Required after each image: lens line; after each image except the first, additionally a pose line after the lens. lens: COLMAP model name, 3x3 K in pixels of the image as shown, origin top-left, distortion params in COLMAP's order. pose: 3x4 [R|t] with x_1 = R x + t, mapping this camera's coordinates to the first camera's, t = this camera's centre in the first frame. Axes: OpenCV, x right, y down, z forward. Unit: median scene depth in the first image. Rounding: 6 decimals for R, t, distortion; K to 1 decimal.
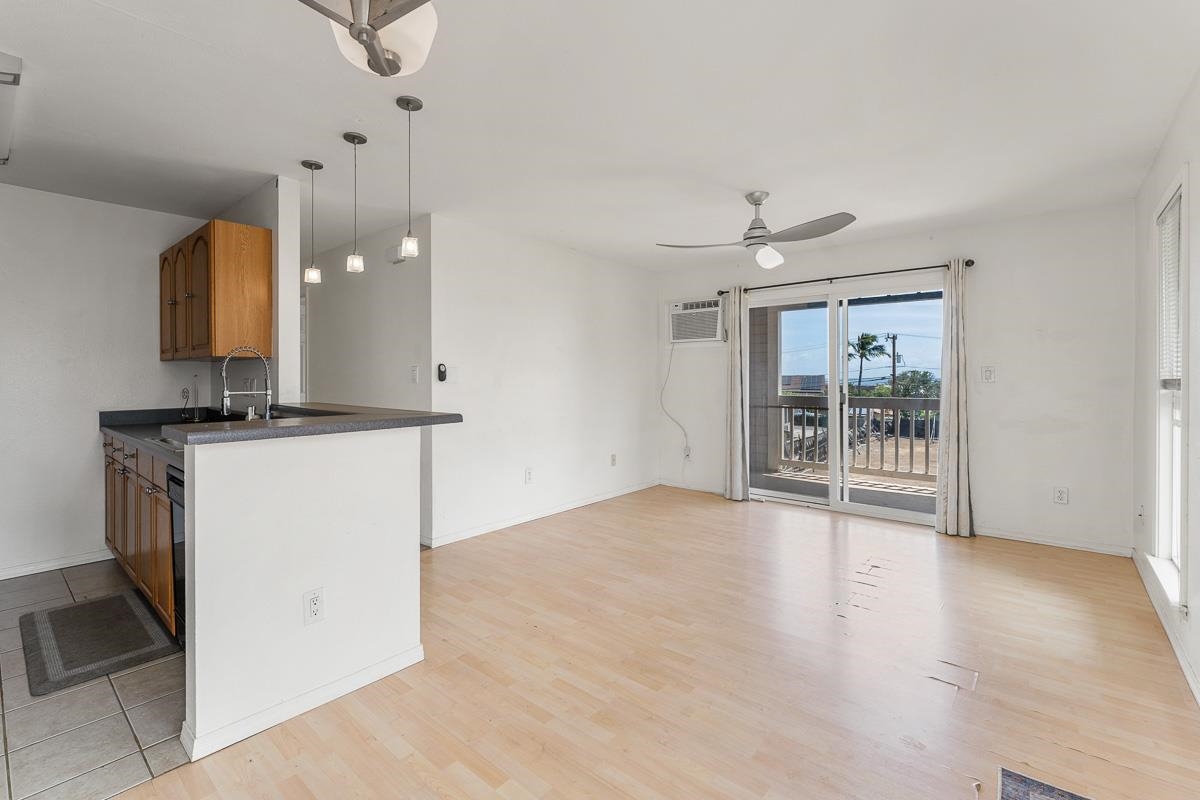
lens RADIAL K [[537.1, 0, 544.7], [0, 537.1, 379.1], [0, 0, 1]] dist [0.001266, 0.000437]
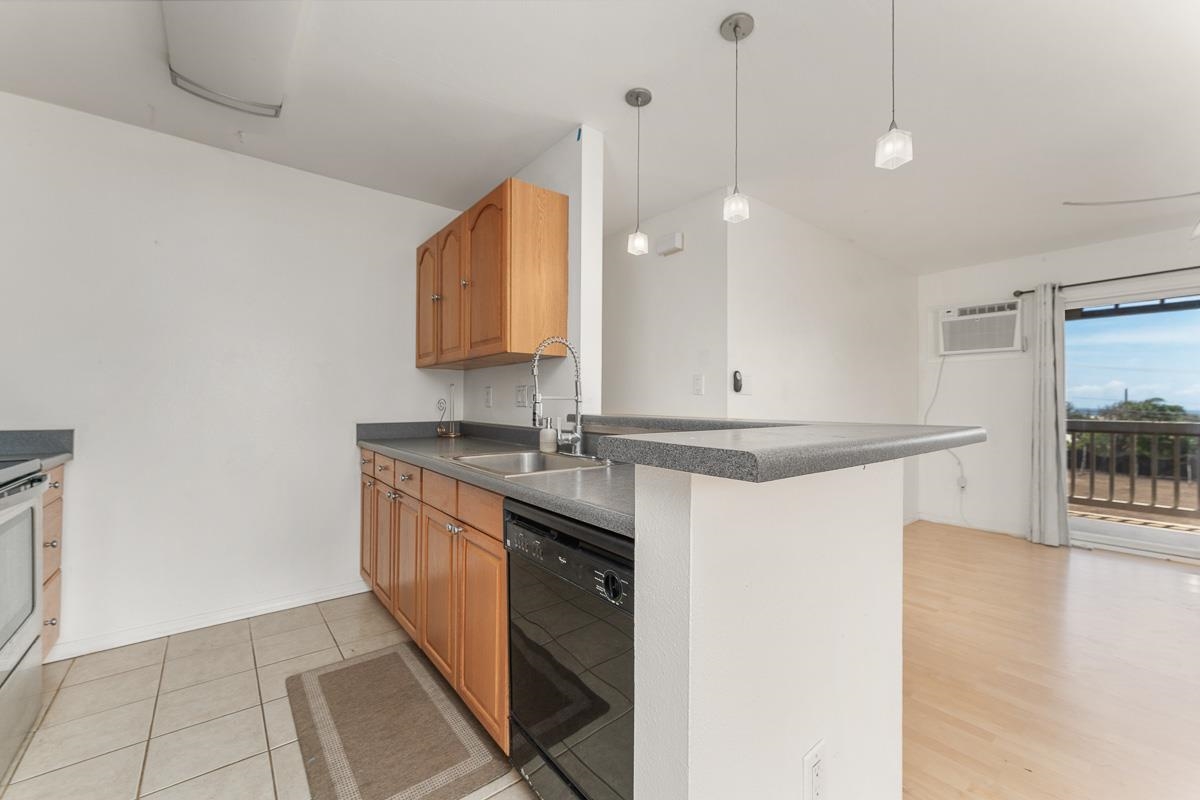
lens RADIAL K [[479.4, 0, 600.0], [0, 479.4, 400.0], [0, 0, 1]] dist [0.000675, 0.000246]
pose [[0.990783, 0.005829, -0.135330, -0.221292], [-0.007639, 0.999888, -0.012854, 0.019679], [0.135240, 0.013769, 0.990717, 0.187011]]
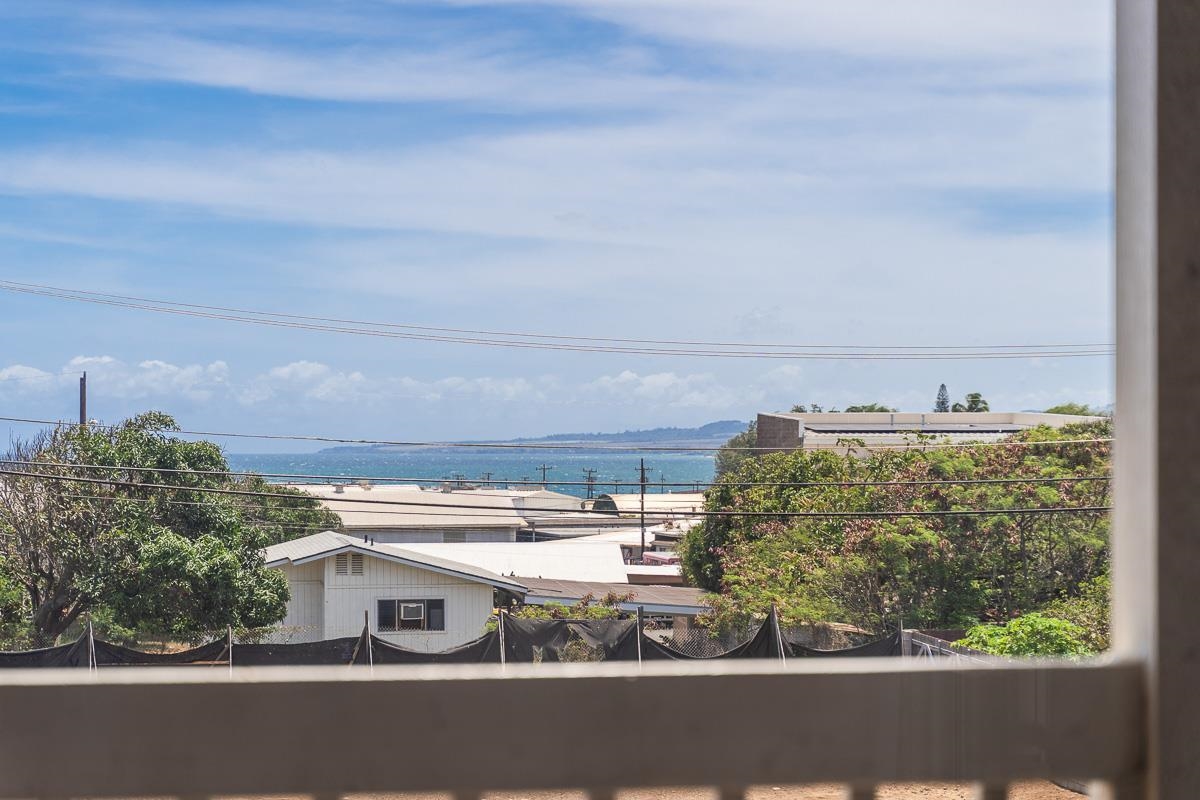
lens RADIAL K [[2626.9, 0, 600.0], [0, 2626.9, 400.0], [0, 0, 1]] dist [-0.018692, 0.147643]
pose [[0.635610, 0.013805, 0.771887, 0.376619], [0.003727, 0.999774, -0.020949, -0.007088], [-0.772002, 0.016192, 0.635414, 0.703250]]
